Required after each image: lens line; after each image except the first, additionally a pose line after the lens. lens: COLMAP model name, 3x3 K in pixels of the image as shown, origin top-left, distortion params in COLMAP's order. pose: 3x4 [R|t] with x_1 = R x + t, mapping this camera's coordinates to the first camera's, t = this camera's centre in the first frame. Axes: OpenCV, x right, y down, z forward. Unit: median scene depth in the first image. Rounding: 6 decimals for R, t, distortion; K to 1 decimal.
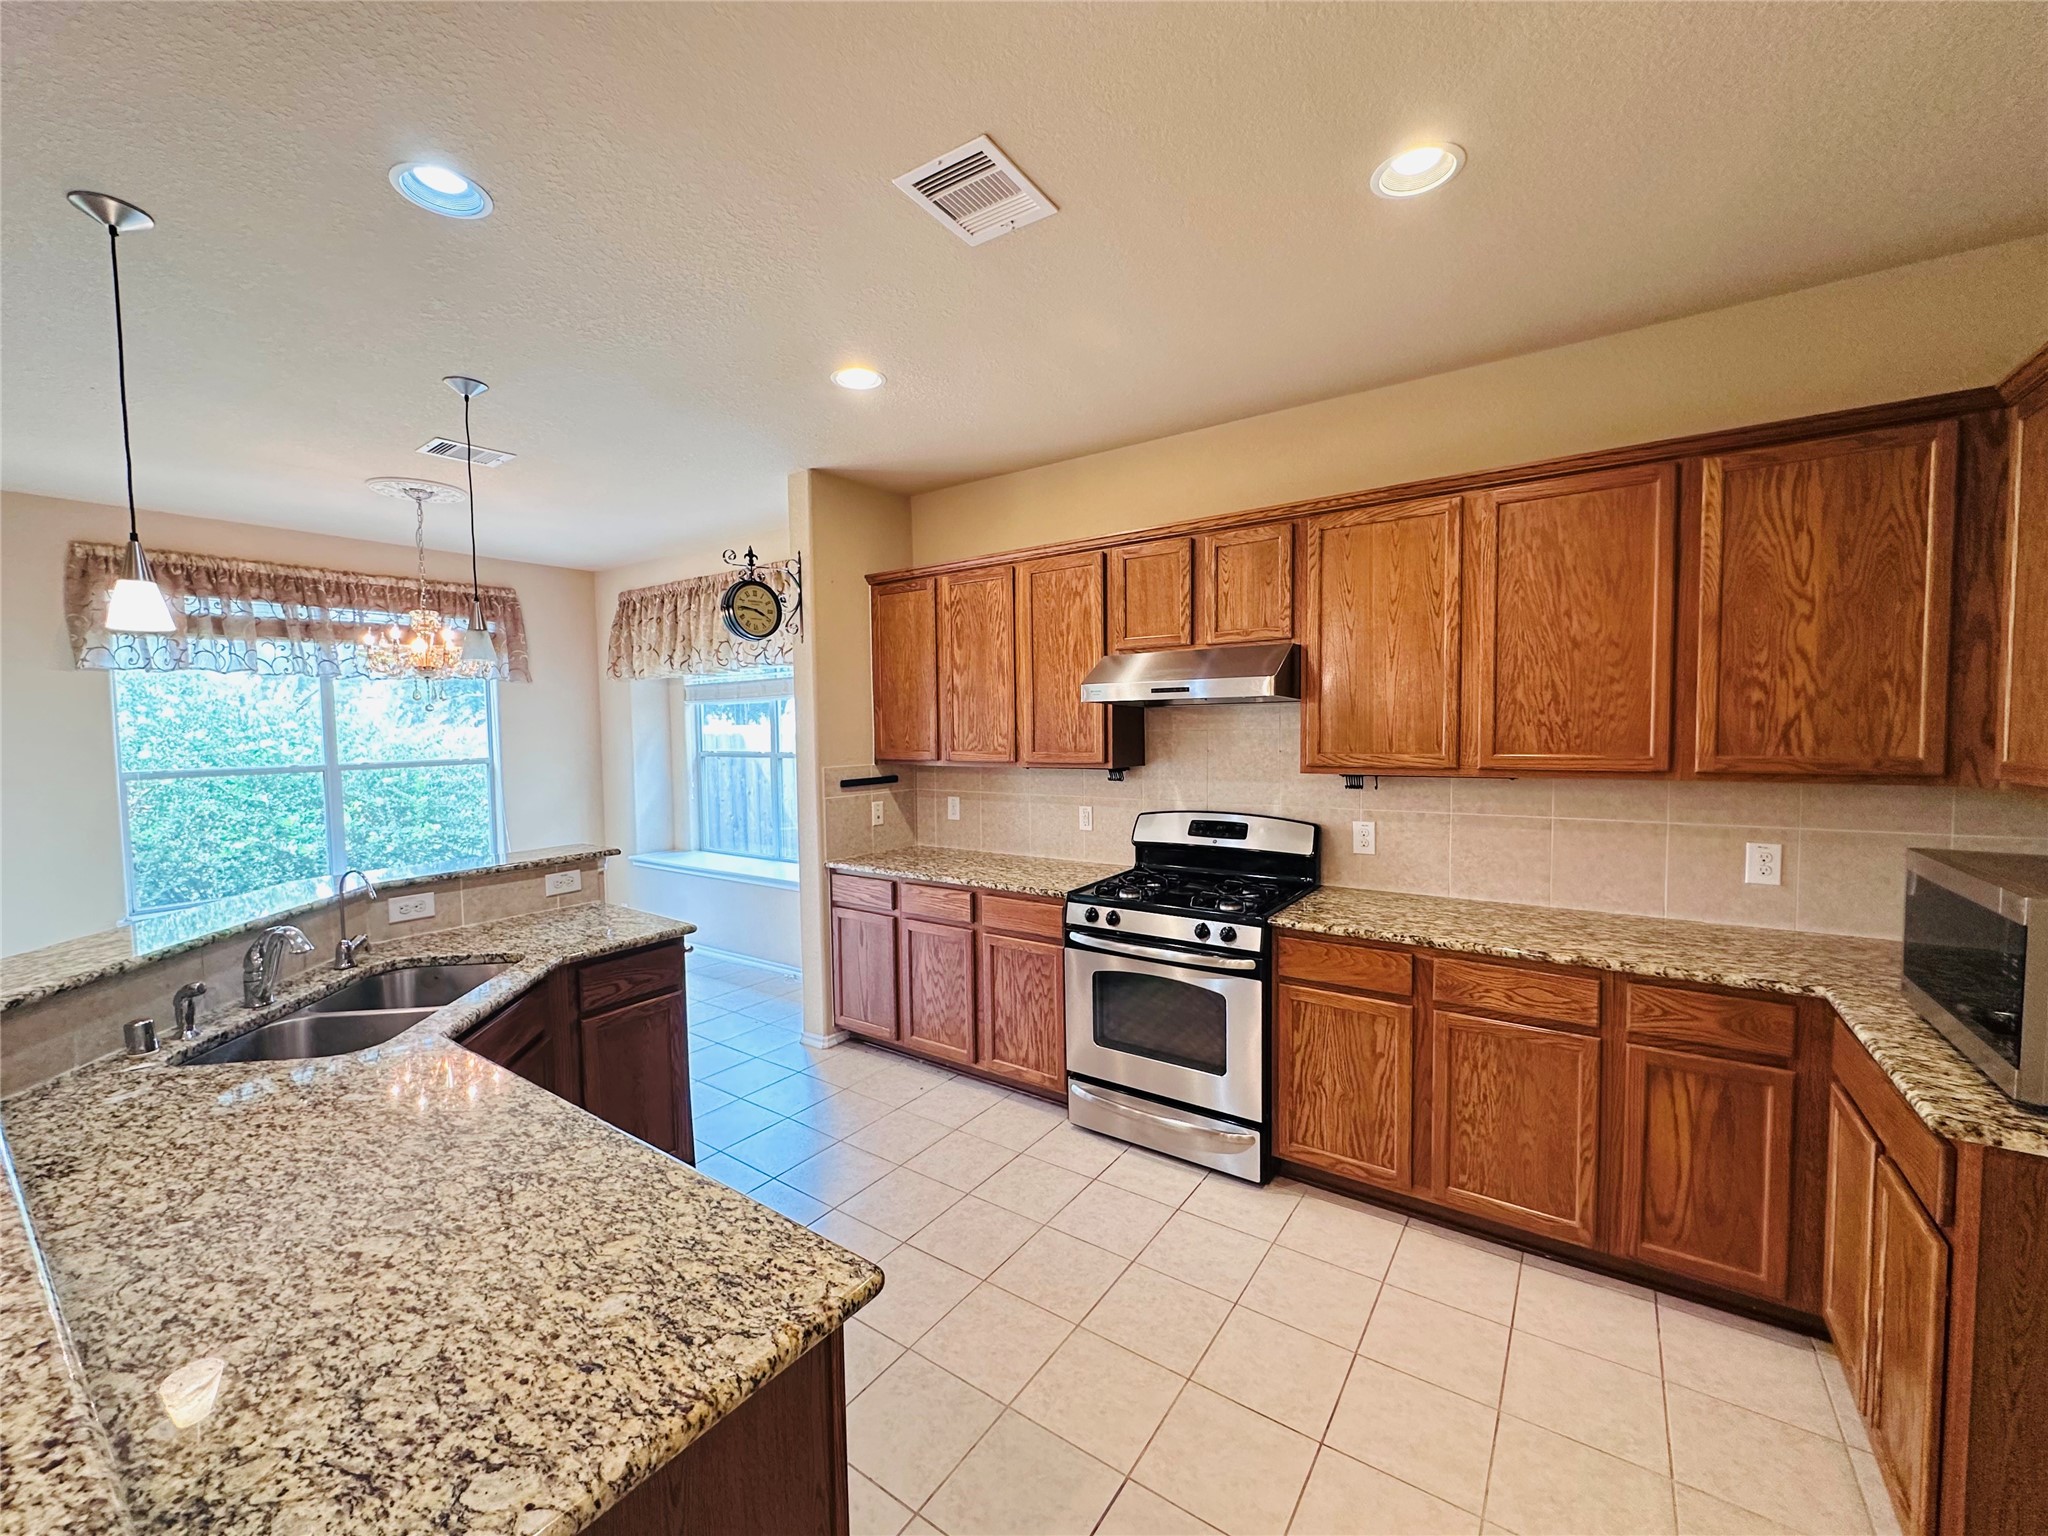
lens RADIAL K [[821.0, 0, 1024.4], [0, 821.0, 766.2], [0, 0, 1]] dist [-0.000104, -0.000314]
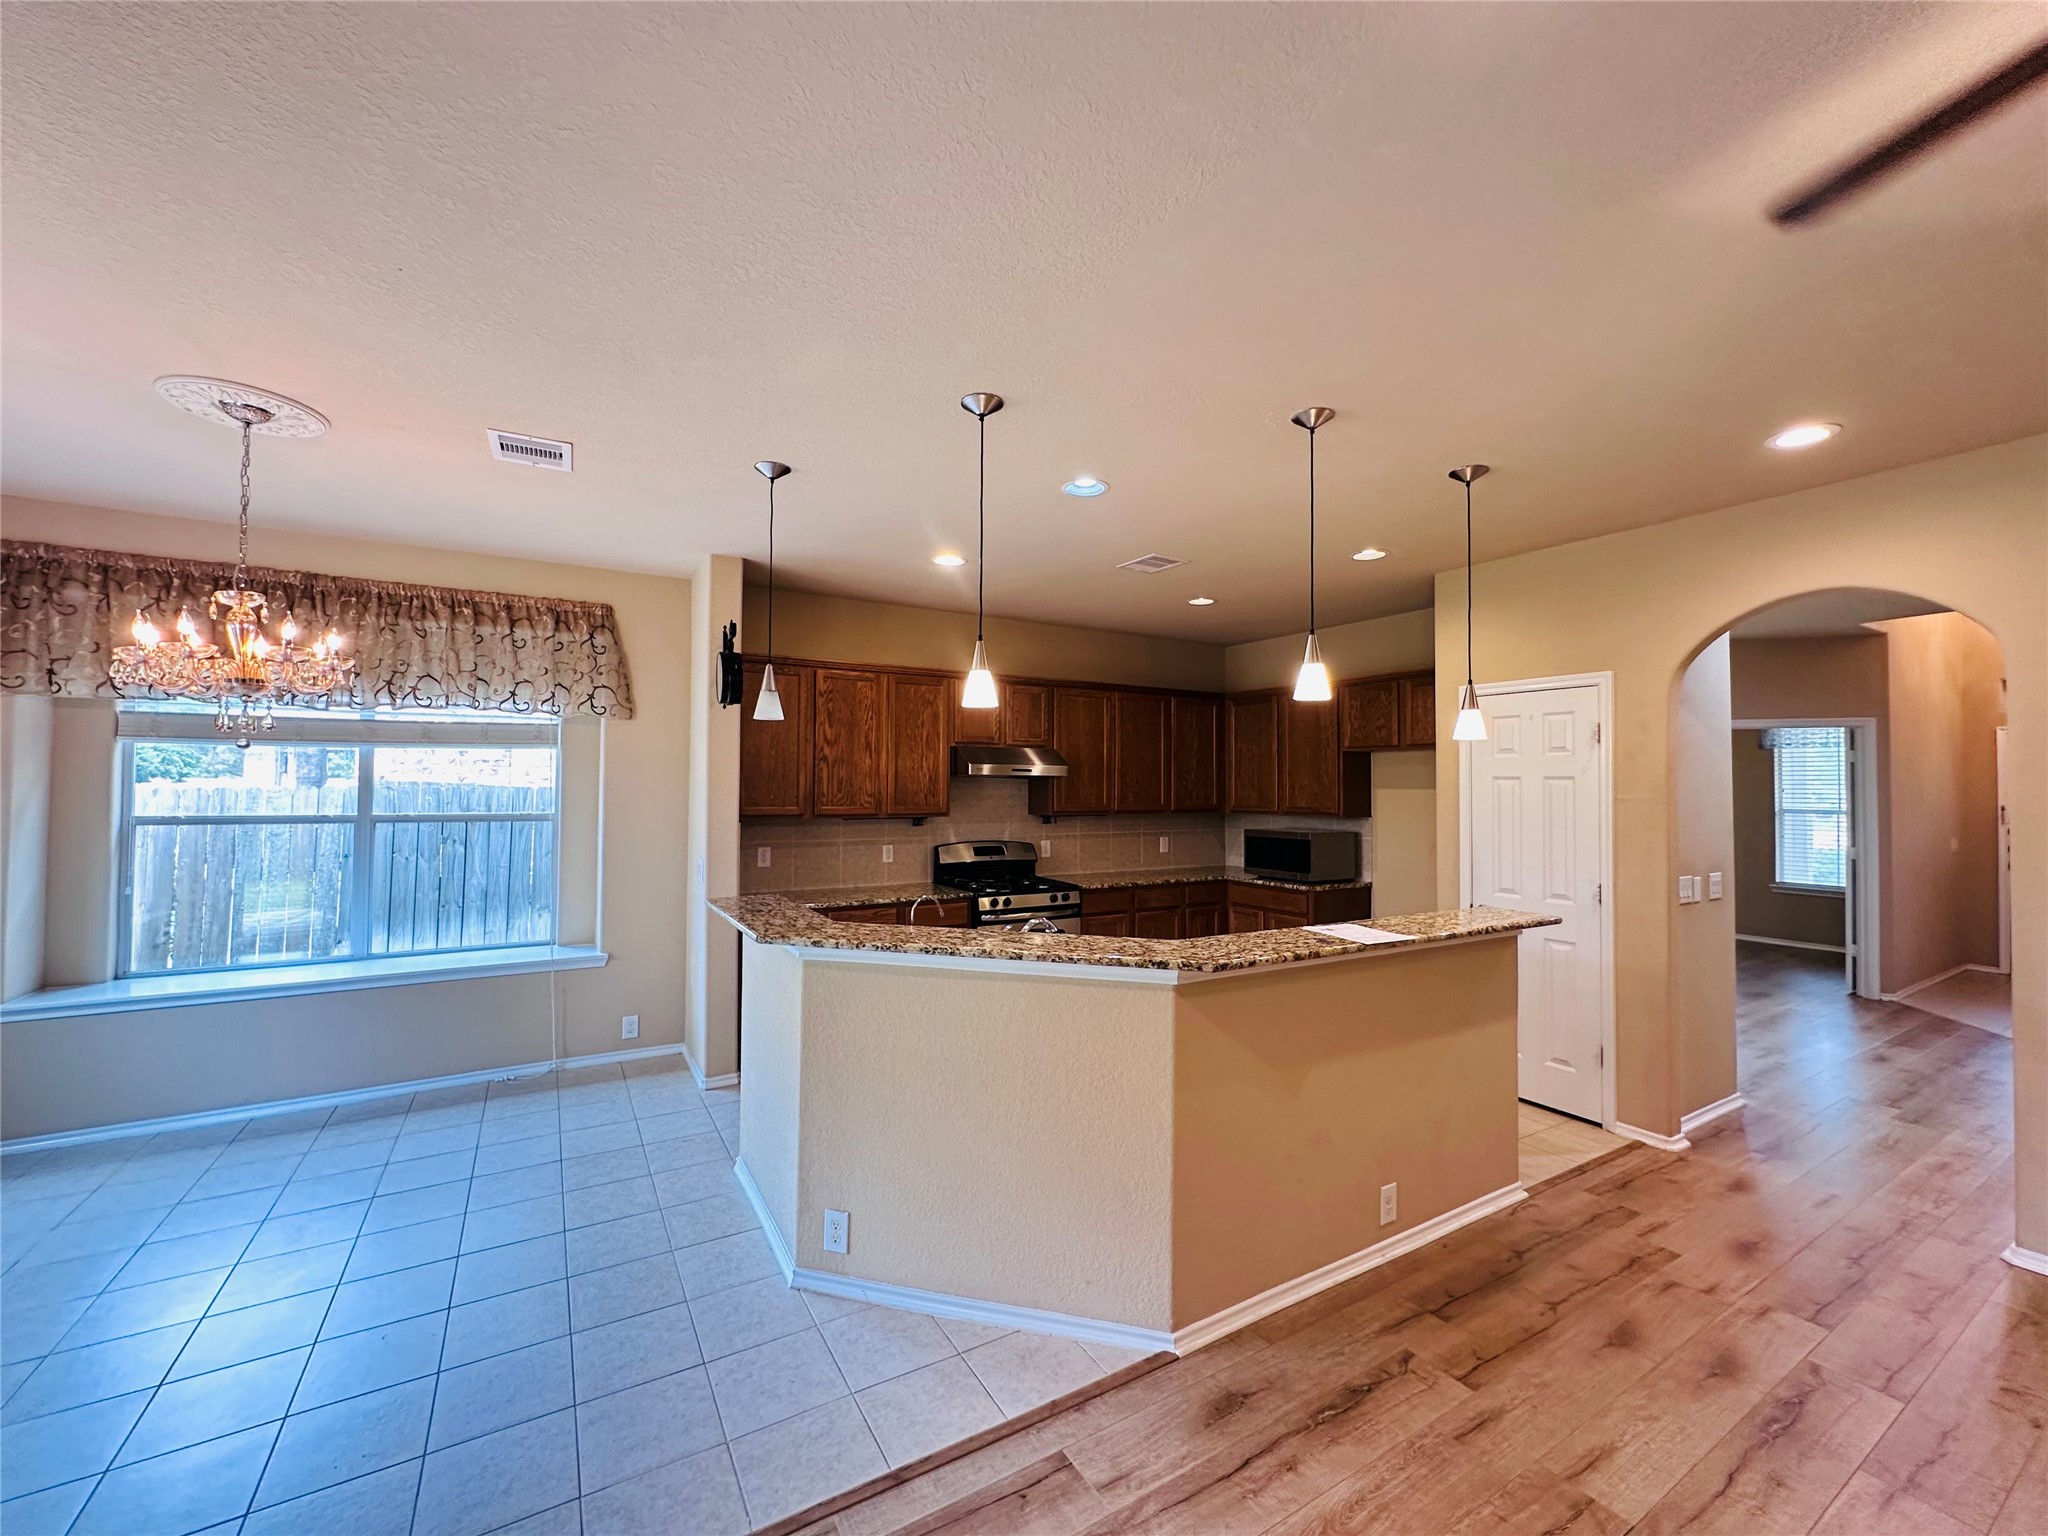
lens RADIAL K [[821.0, 0, 1021.1], [0, 821.0, 771.1], [0, 0, 1]] dist [-0.000104, -0.000314]
pose [[0.411440, 0.034728, 0.910775, -1.294529], [0.033244, 0.998037, -0.053074, 0.004427], [-0.910830, 0.052115, 0.409478, 0.231341]]
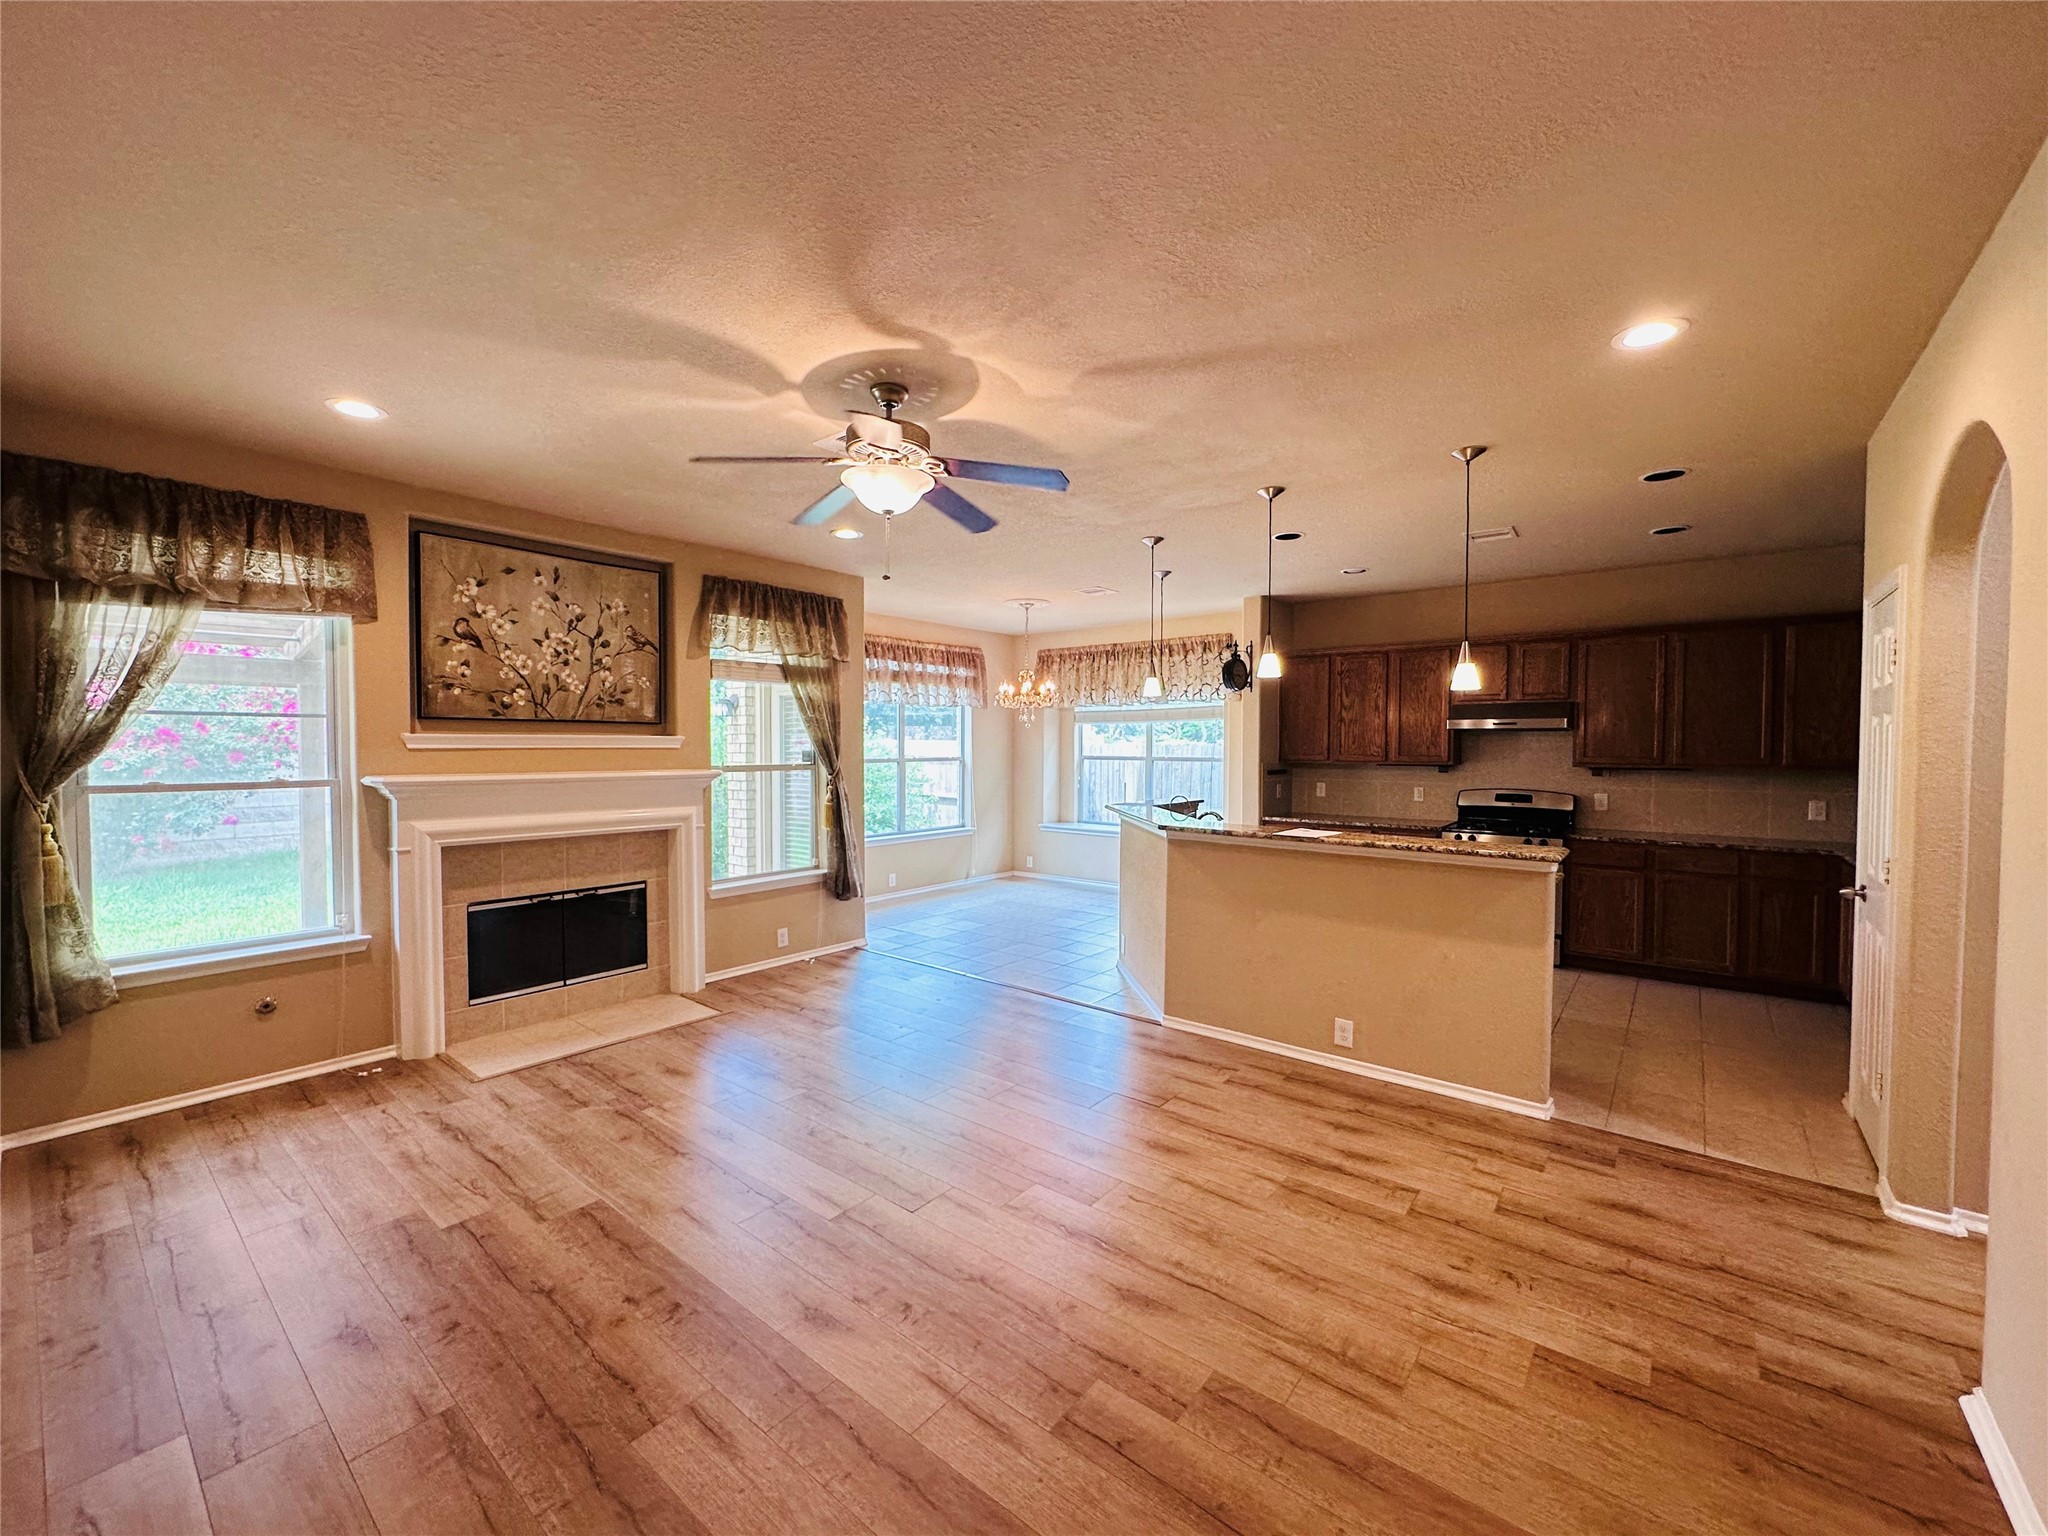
lens RADIAL K [[821.0, 0, 1023.3], [0, 821.0, 765.5], [0, 0, 1]] dist [-0.000104, -0.000314]
pose [[0.997150, 0.019677, -0.072833, -0.741009], [-0.021404, 0.999506, -0.023013, 0.069951], [0.072344, 0.024507, 0.997079, -0.942700]]
